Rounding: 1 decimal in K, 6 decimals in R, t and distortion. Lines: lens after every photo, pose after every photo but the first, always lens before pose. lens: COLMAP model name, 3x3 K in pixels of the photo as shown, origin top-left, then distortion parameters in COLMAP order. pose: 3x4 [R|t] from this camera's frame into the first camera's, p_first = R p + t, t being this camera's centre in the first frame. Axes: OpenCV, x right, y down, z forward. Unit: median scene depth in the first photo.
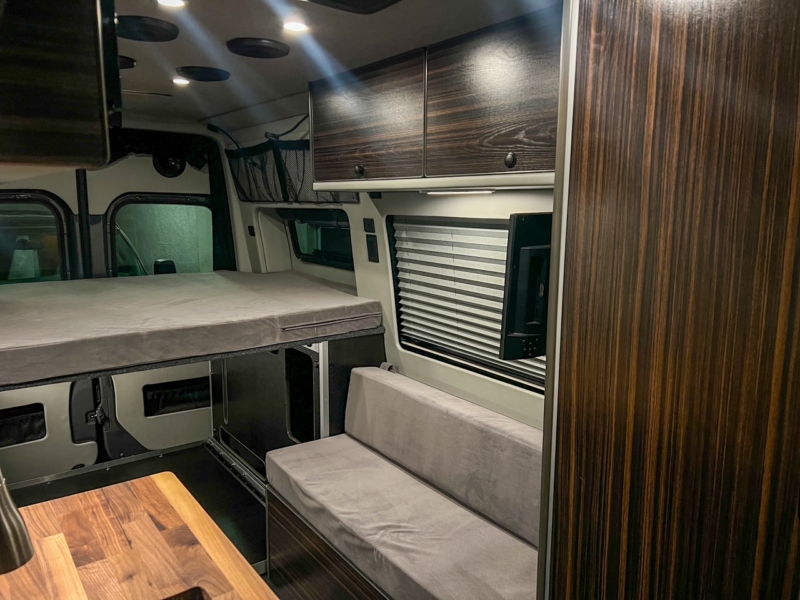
lens RADIAL K [[605.6, 0, 400.0], [0, 605.6, 300.0], [0, 0, 1]] dist [0.024779, -0.006305]
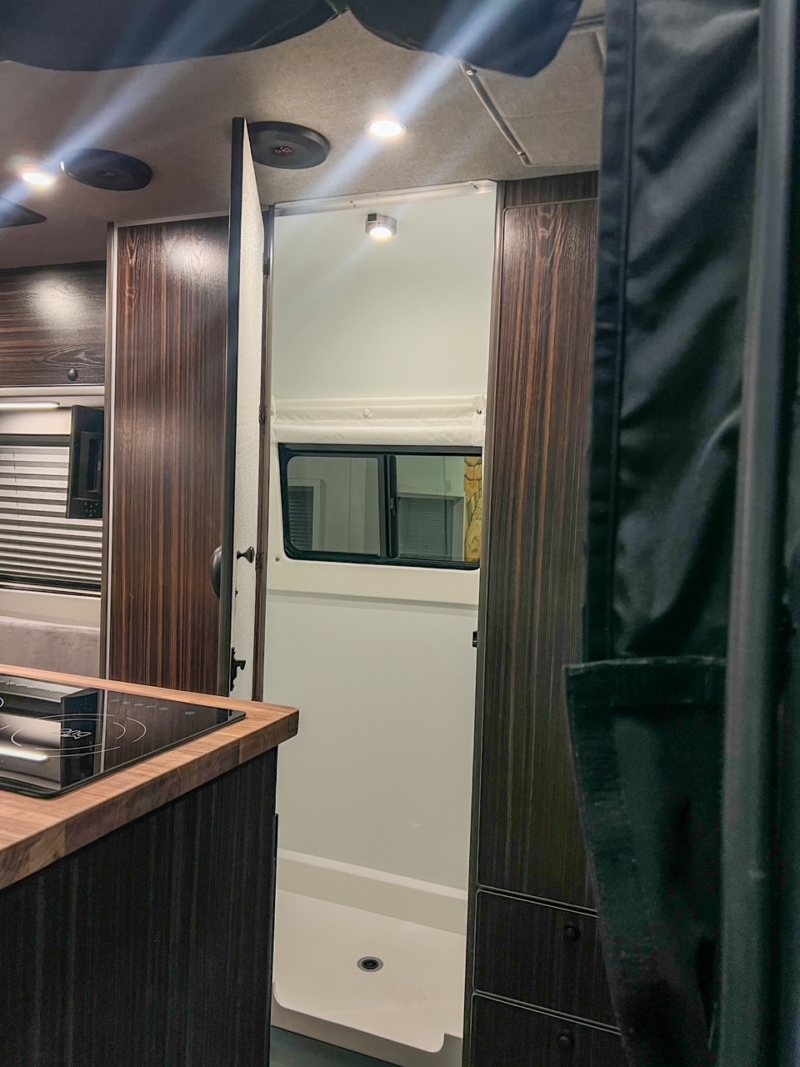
lens RADIAL K [[791.1, 0, 399.0], [0, 791.1, 529.2], [0, 0, 1]] dist [0.039267, -0.001810]
pose [[0.848834, 0.002652, 0.528653, -0.102007], [0.055654, 0.993982, -0.094348, 0.252290], [-0.525722, 0.109507, 0.843578, -0.626947]]
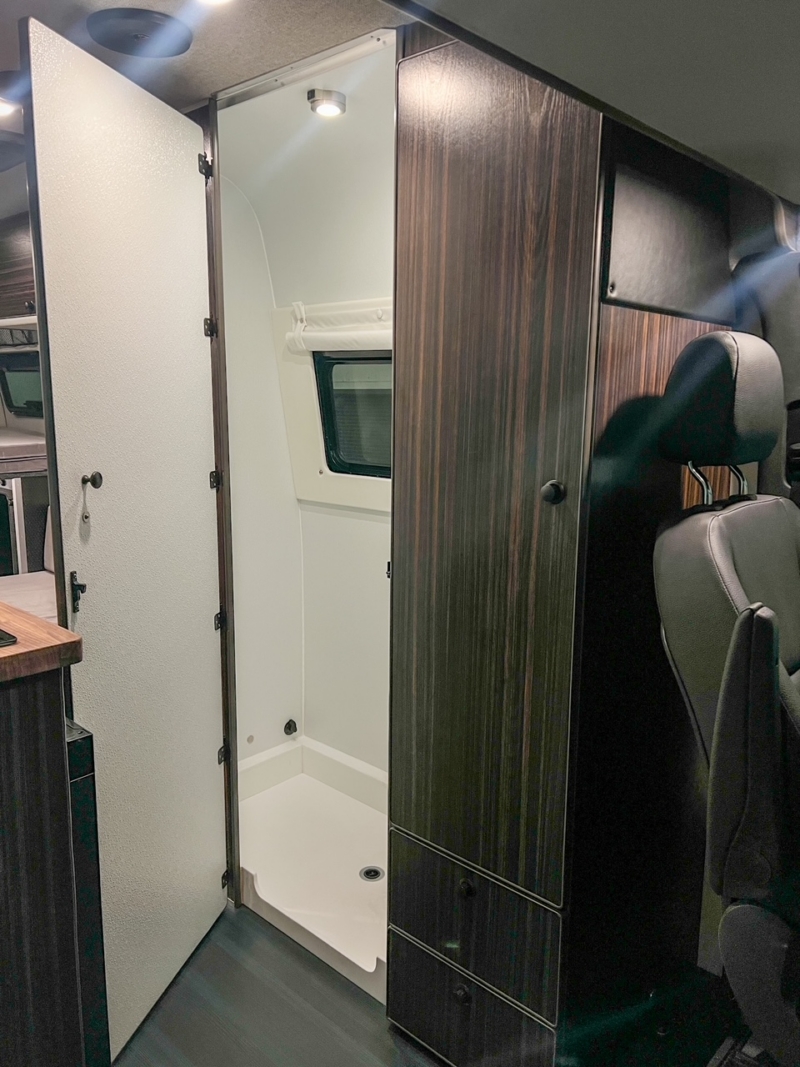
lens RADIAL K [[807.8, 0, 400.0], [0, 807.8, 533.5], [0, 0, 1]] dist [0.024779, -0.006305]
pose [[0.981290, -0.032645, 0.189749, 0.391317], [0.028673, 0.999309, 0.023639, 0.235496], [-0.190390, -0.017756, 0.981548, -0.746604]]
